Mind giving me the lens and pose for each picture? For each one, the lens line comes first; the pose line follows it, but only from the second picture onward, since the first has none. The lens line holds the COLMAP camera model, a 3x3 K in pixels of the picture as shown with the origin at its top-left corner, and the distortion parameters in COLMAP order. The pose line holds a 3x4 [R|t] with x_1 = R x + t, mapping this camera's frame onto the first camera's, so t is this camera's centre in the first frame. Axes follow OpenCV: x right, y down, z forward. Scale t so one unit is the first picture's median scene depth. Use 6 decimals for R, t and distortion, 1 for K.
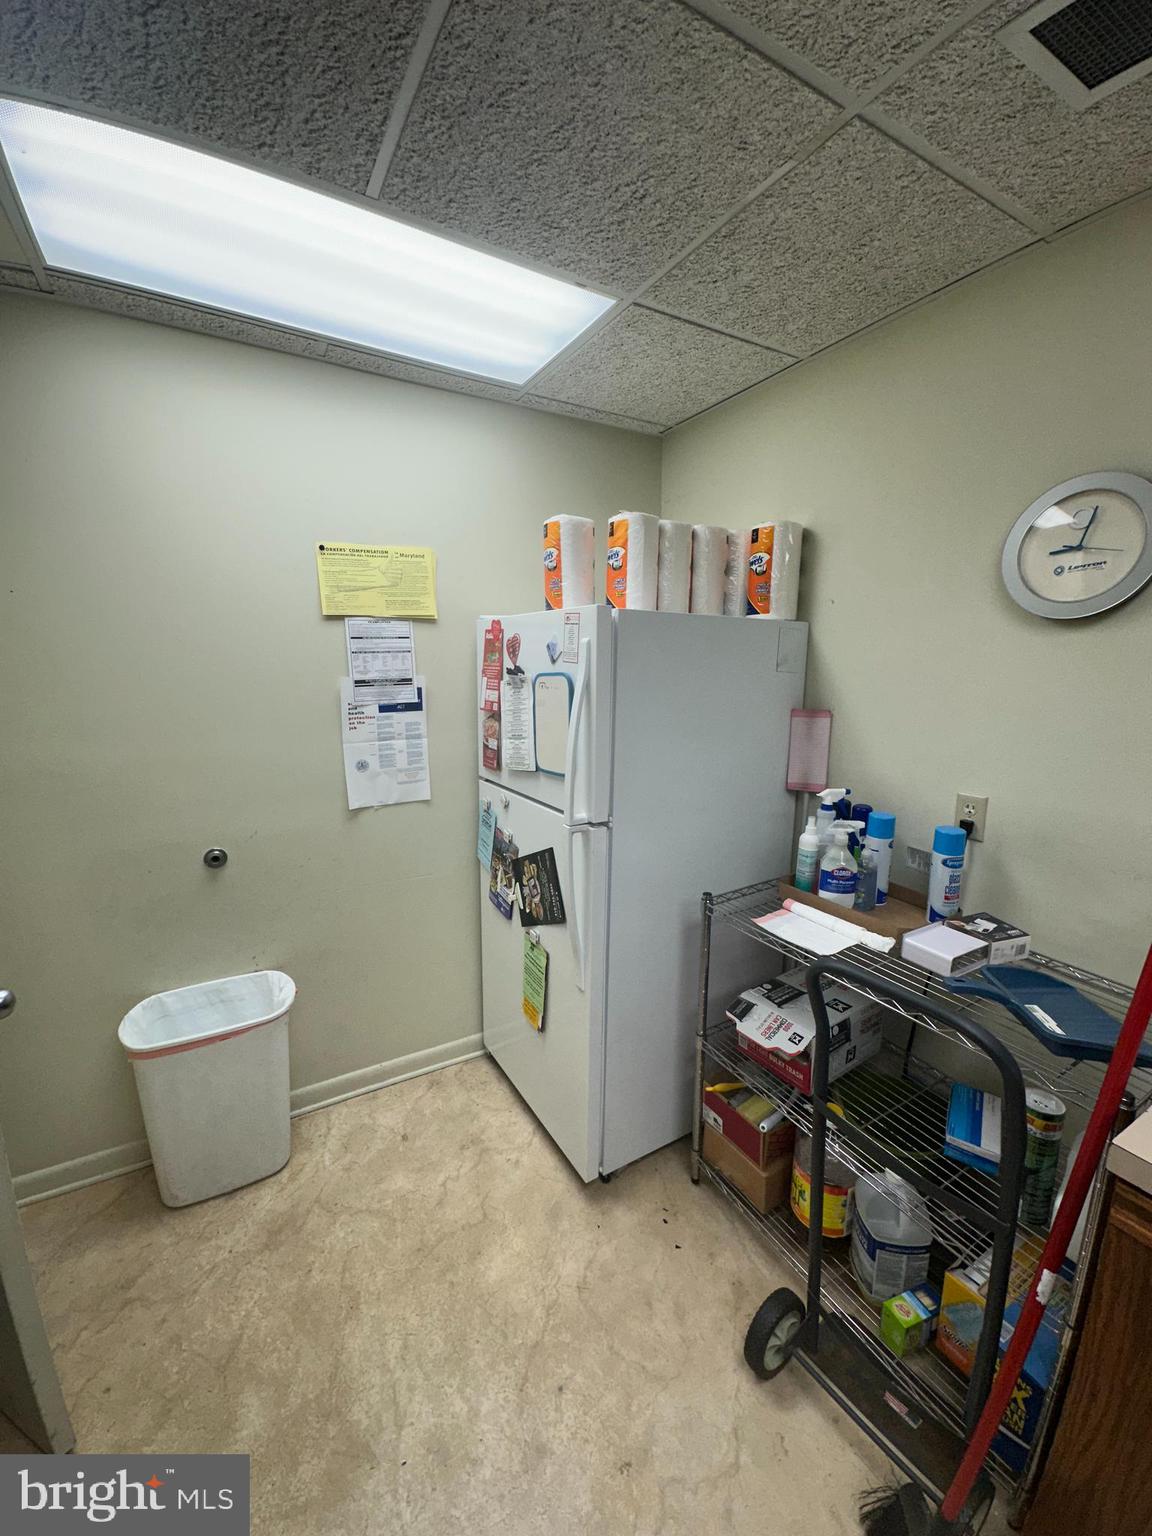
lens RADIAL K [[612.9, 0, 578.4], [0, 612.9, 772.5], [0, 0, 1]] dist [0.002671, 0.000476]
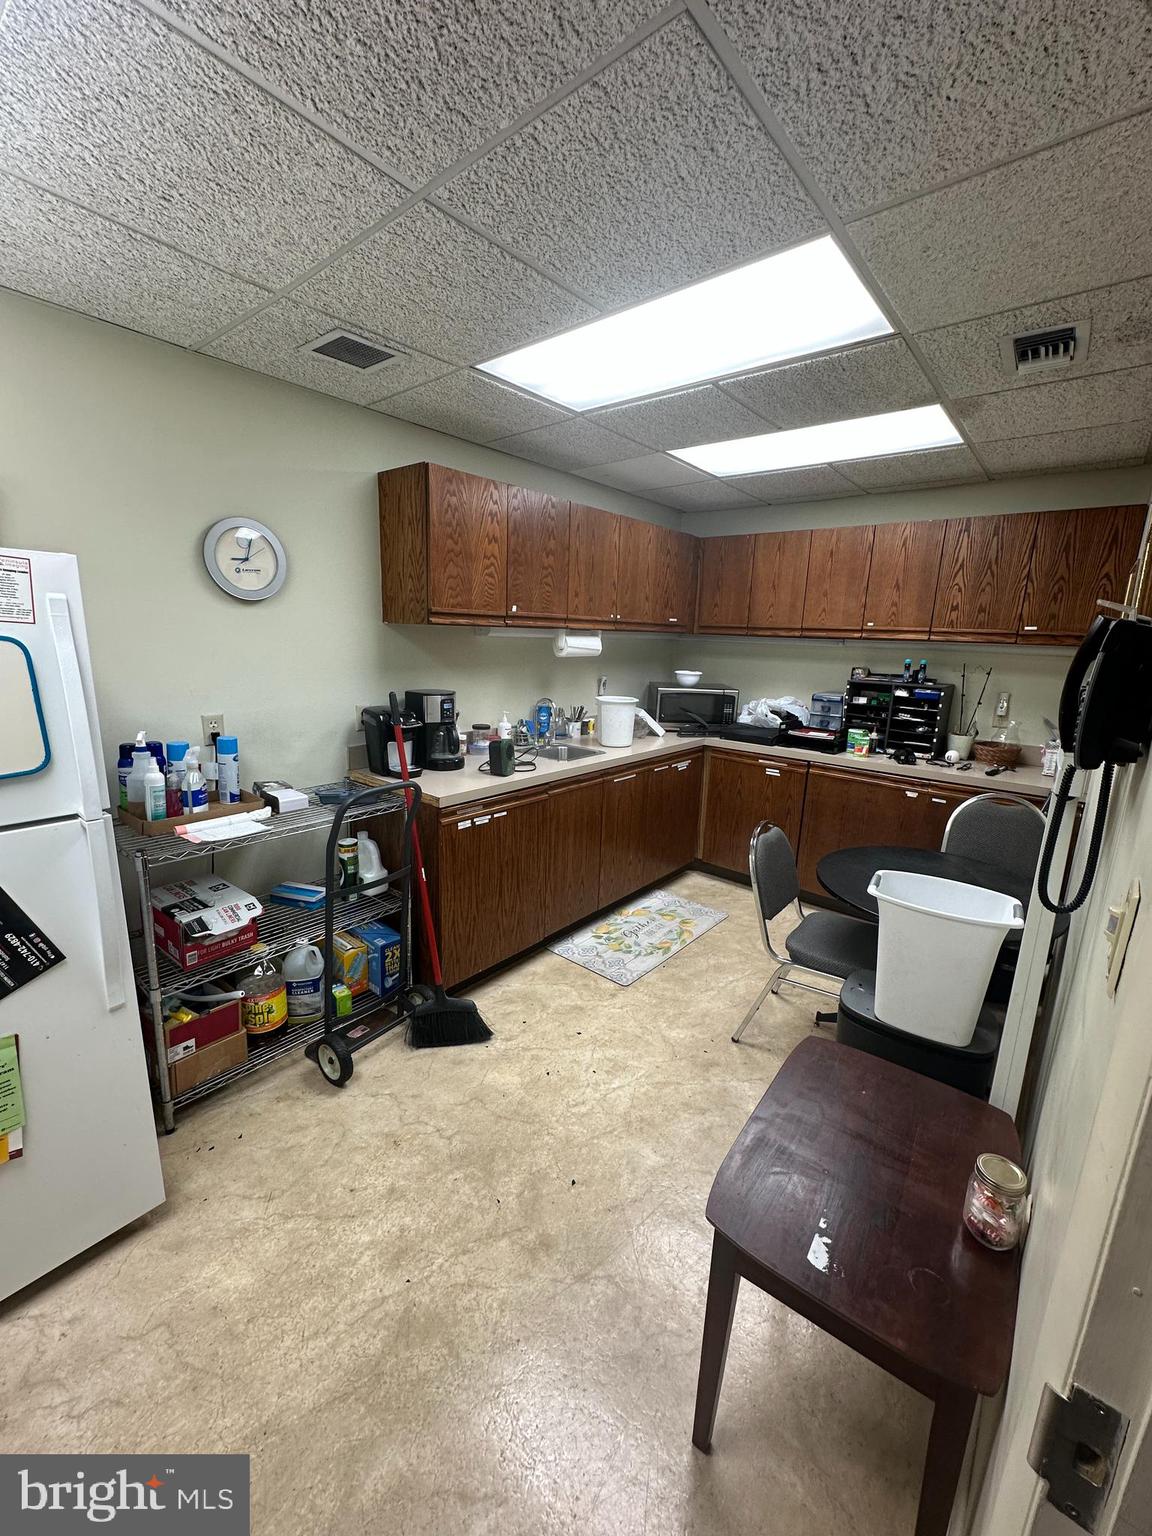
lens RADIAL K [[612.9, 0, 581.9], [0, 612.9, 769.8], [0, 0, 1]] dist [0.002671, 0.000476]
pose [[-0.359576, -0.210539, 0.909054, -1.047043], [0.138278, 0.951434, 0.275050, -0.122033], [-0.922813, 0.224604, -0.313000, 0.659567]]
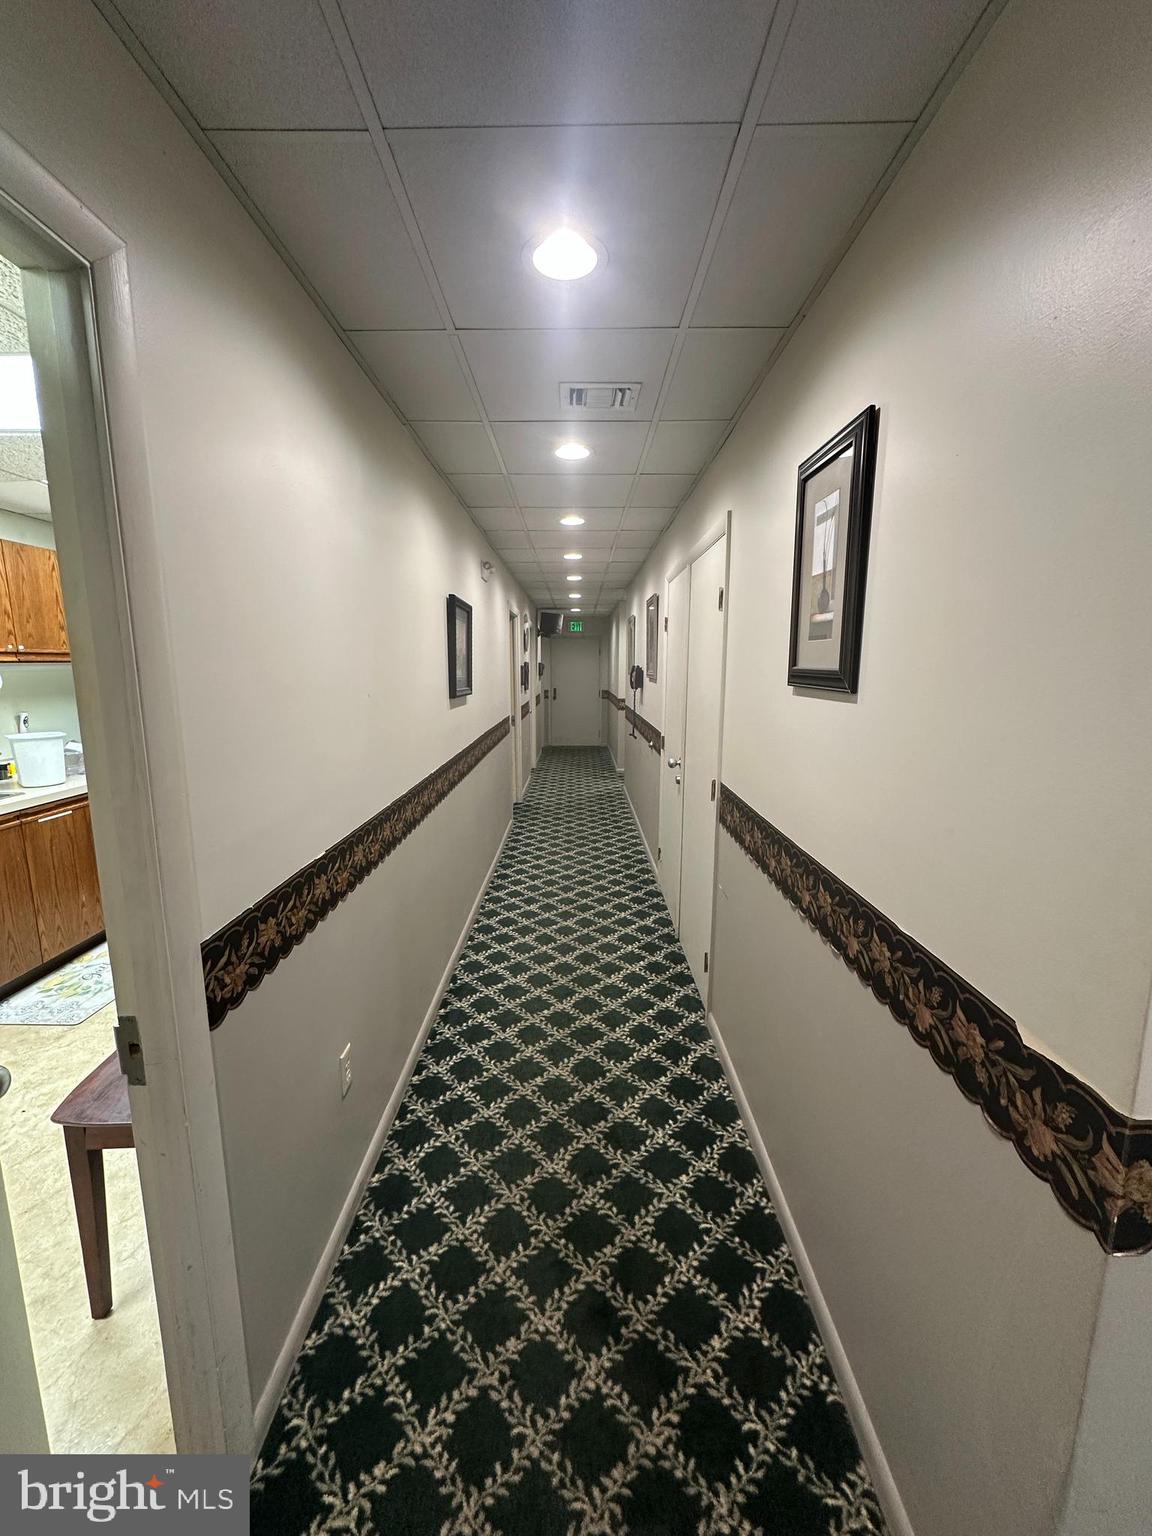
lens RADIAL K [[612.9, 0, 571.6], [0, 612.9, 770.8], [0, 0, 1]] dist [0.002671, 0.000476]
pose [[-0.865835, -0.081547, 0.493640, -1.647116], [0.094121, 0.942467, 0.320776, -0.117451], [-0.491397, 0.324201, -0.808346, 0.608338]]
